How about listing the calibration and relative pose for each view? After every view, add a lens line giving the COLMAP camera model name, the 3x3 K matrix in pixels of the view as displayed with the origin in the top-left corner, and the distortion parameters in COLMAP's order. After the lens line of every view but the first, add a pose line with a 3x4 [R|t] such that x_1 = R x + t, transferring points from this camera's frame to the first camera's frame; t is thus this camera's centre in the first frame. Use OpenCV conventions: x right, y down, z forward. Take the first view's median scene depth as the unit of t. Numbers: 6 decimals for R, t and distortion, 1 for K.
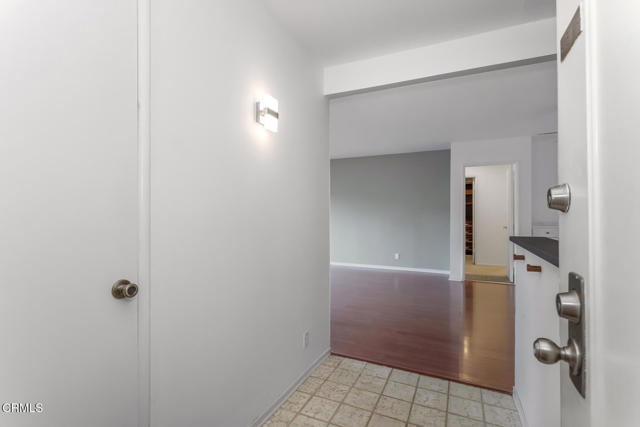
lens RADIAL K [[300.0, 0, 319.4], [0, 300.0, 212.9], [0, 0, 1]] dist [-0.000646, 0.000499]
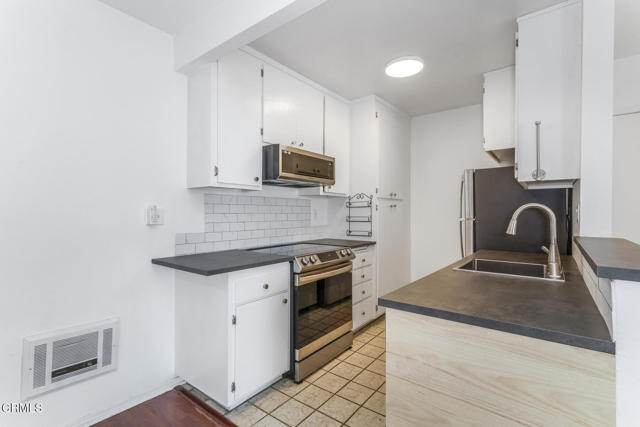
lens RADIAL K [[300.0, 0, 319.4], [0, 300.0, 212.9], [0, 0, 1]] dist [-0.000646, 0.000499]
pose [[-0.977256, 0.001061, 0.212062, 0.378018], [-0.001155, 0.999946, -0.010326, 0.005655], [-0.212061, -0.010336, -0.977202, 0.540989]]
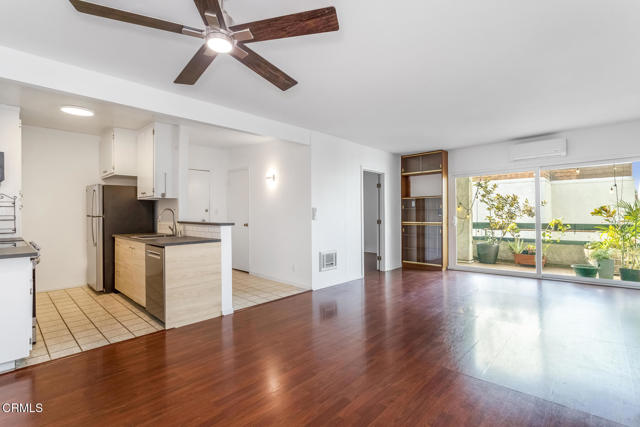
lens RADIAL K [[300.0, 0, 319.4], [0, 300.0, 212.9], [0, 0, 1]] dist [-0.000646, 0.000499]
pose [[-0.303743, 0.003304, -0.952748, 0.834206], [0.012127, 0.999926, -0.000398, 0.009916], [0.952677, -0.011675, -0.303761, 0.781128]]
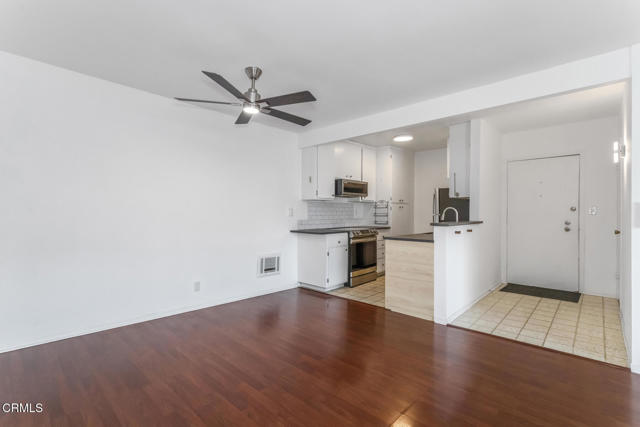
lens RADIAL K [[300.0, 0, 319.4], [0, 300.0, 212.9], [0, 0, 1]] dist [-0.000646, 0.000499]
pose [[-0.953706, -0.002869, 0.300726, 0.313846], [-0.004437, 0.999980, -0.004531, 0.011764], [-0.300707, -0.005655, -0.953700, 1.038042]]
